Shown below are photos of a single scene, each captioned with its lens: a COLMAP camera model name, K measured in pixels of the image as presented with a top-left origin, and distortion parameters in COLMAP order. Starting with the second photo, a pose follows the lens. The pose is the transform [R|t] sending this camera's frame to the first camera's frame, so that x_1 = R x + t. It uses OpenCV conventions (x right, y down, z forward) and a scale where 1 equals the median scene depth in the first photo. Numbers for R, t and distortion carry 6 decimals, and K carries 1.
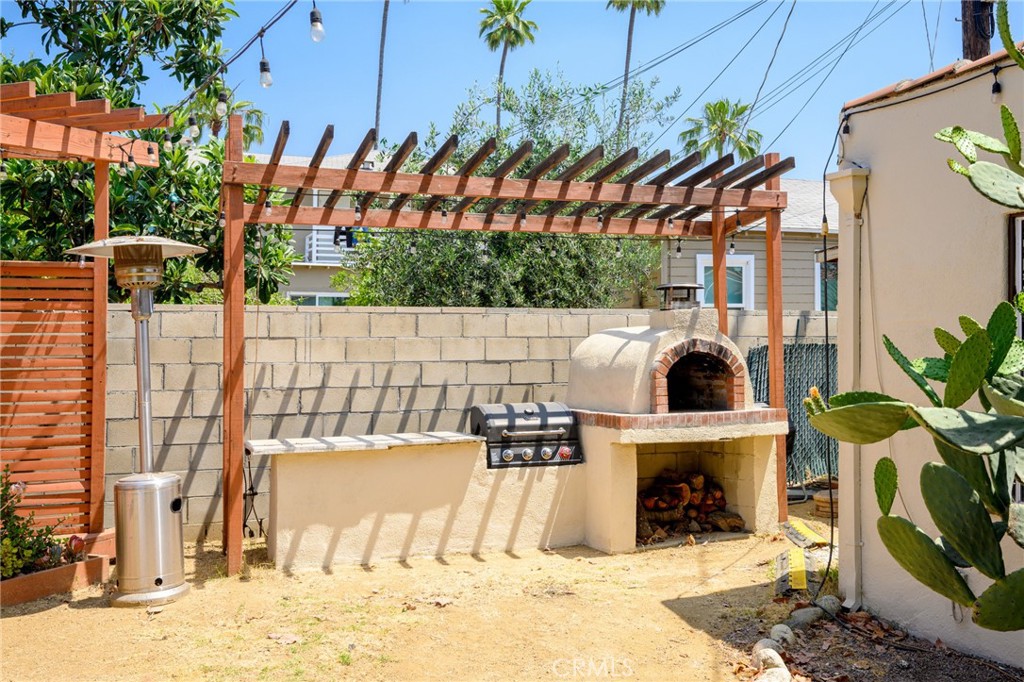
lens RADIAL K [[980.6, 0, 532.1], [0, 980.6, 321.8], [0, 0, 1]] dist [-0.005499, 0.001166]
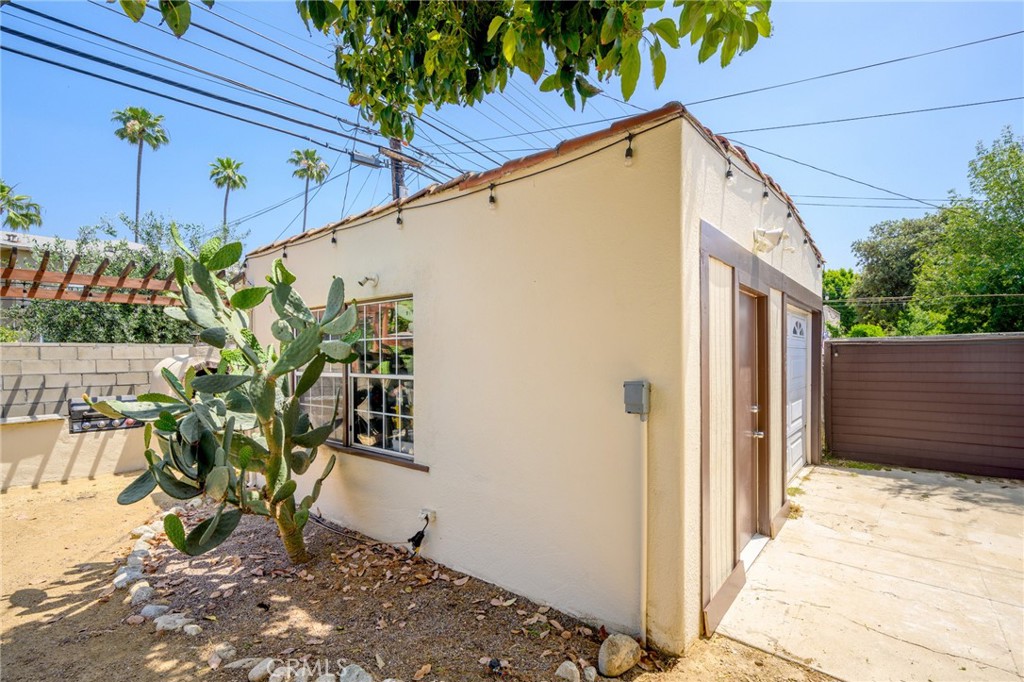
lens RADIAL K [[490.1, 0, 509.7], [0, 490.1, 341.8], [0, 0, 1]] dist [-0.000718, 0.000138]
pose [[0.885651, 0.011349, 0.464213, 0.243799], [-0.008620, 0.999931, -0.008000, -0.020049], [-0.464272, 0.003083, 0.885687, -0.178794]]
